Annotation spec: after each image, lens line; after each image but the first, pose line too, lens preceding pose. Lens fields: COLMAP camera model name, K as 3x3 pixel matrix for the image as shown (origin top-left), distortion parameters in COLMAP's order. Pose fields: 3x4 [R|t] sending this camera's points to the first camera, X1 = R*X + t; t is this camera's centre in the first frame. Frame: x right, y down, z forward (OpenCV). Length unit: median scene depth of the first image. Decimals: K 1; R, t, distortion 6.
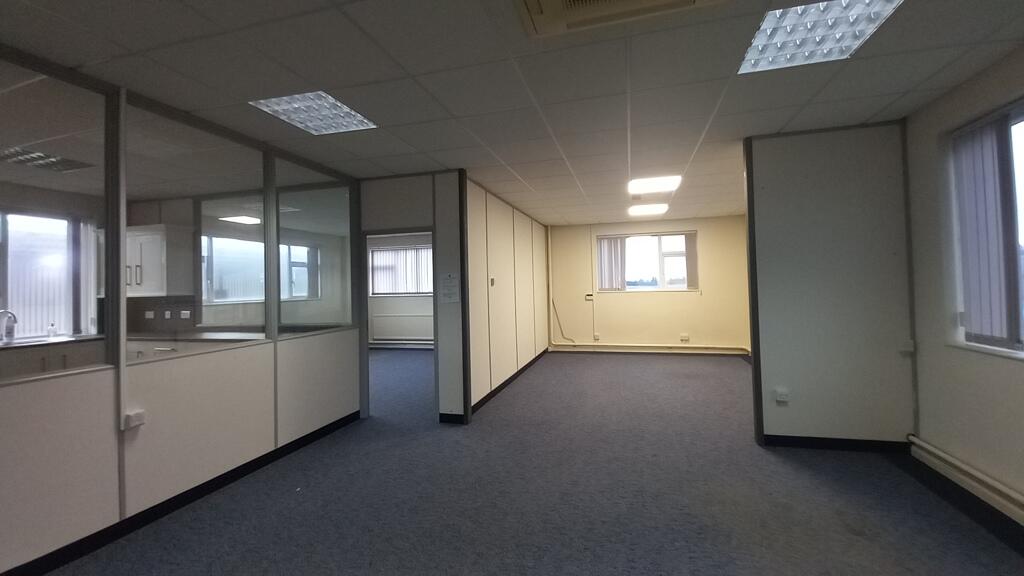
lens RADIAL K [[415.8, 0, 514.2], [0, 415.8, 274.3], [0, 0, 1]] dist [-0.000237, -0.000108]
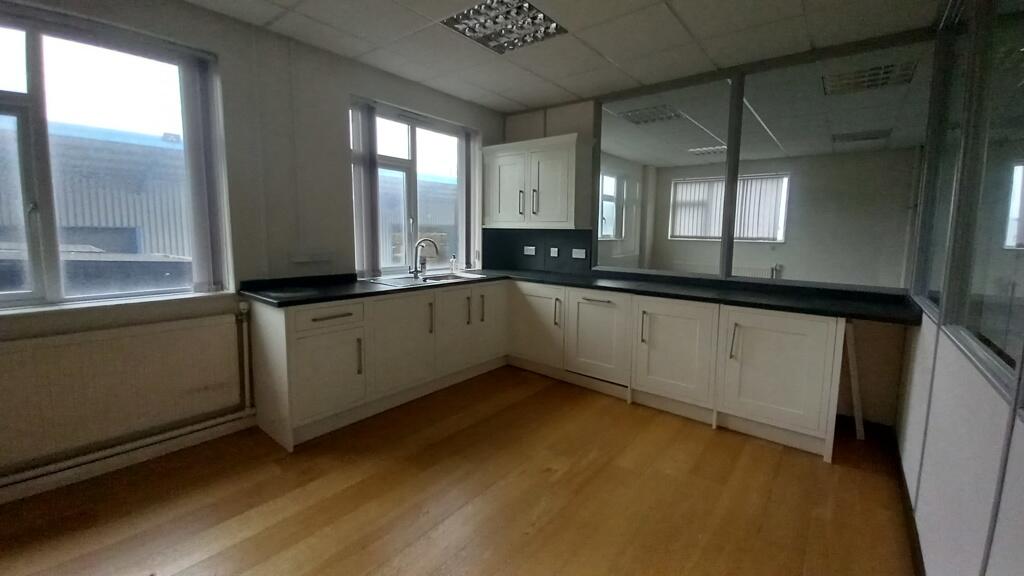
lens RADIAL K [[415.8, 0, 514.2], [0, 415.8, 274.3], [0, 0, 1]] dist [-0.000237, -0.000108]
pose [[0.915794, 0.080913, -0.393414, -0.585245], [-0.026589, 0.989563, 0.141628, 0.026687], [0.400767, -0.119242, 0.908387, 0.222126]]
